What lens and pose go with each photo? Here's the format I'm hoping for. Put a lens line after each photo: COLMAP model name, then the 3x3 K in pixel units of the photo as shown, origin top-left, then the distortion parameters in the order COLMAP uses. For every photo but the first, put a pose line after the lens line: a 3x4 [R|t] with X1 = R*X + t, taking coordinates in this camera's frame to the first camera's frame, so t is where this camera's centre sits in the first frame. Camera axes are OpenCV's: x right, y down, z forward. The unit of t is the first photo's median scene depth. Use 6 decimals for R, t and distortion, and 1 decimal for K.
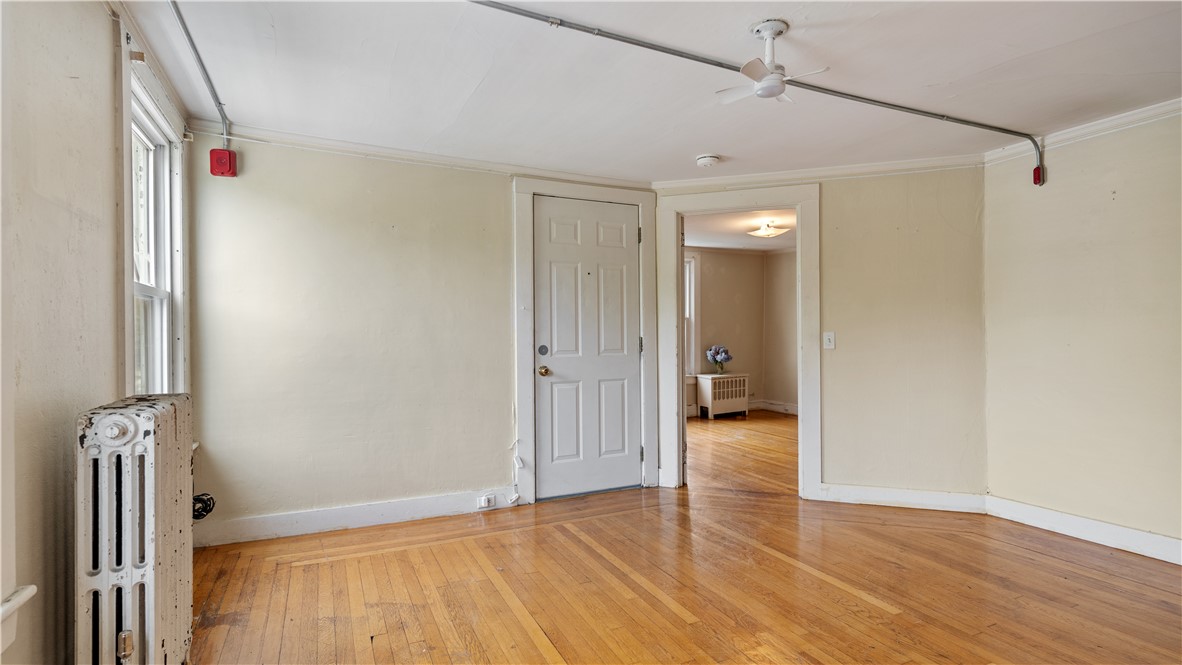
lens RADIAL K [[569.8, 0, 572.4], [0, 569.8, 331.7], [0, 0, 1]] dist [0.001071, -0.000628]
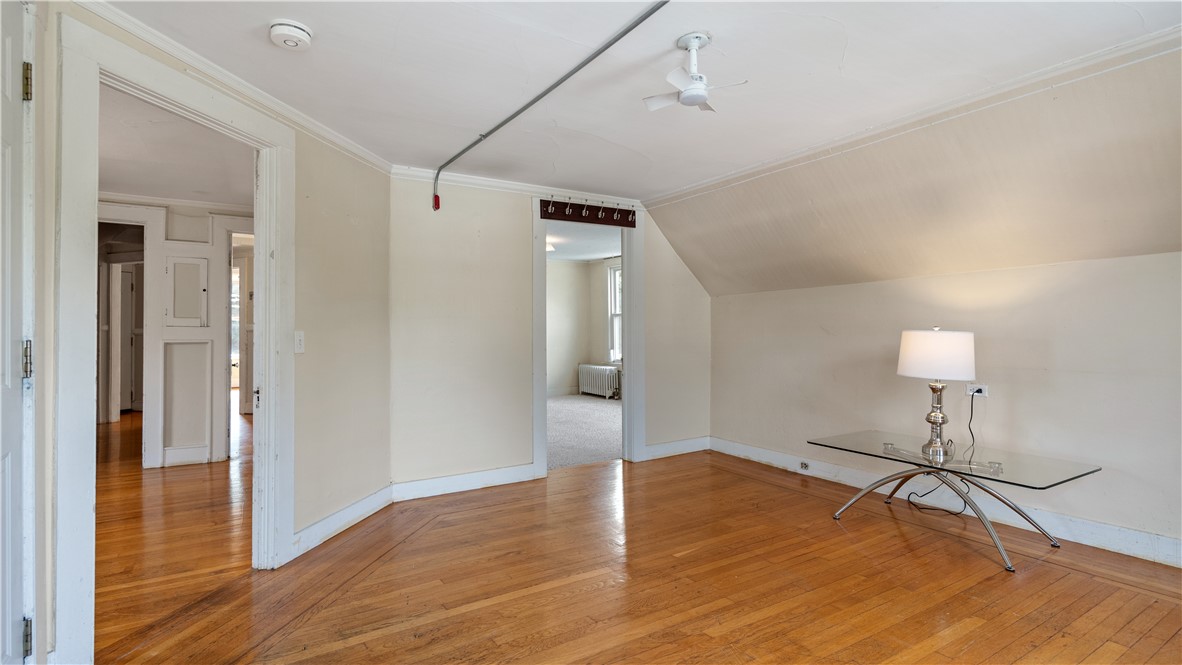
lens RADIAL K [[569.8, 0, 583.0], [0, 569.8, 324.6], [0, 0, 1]] dist [0.001071, -0.000628]
pose [[-0.149438, 0.019399, 0.988581, -0.333800], [-0.000845, 0.999805, -0.019747, 0.007169], [-0.988771, -0.003787, -0.149392, 0.699300]]
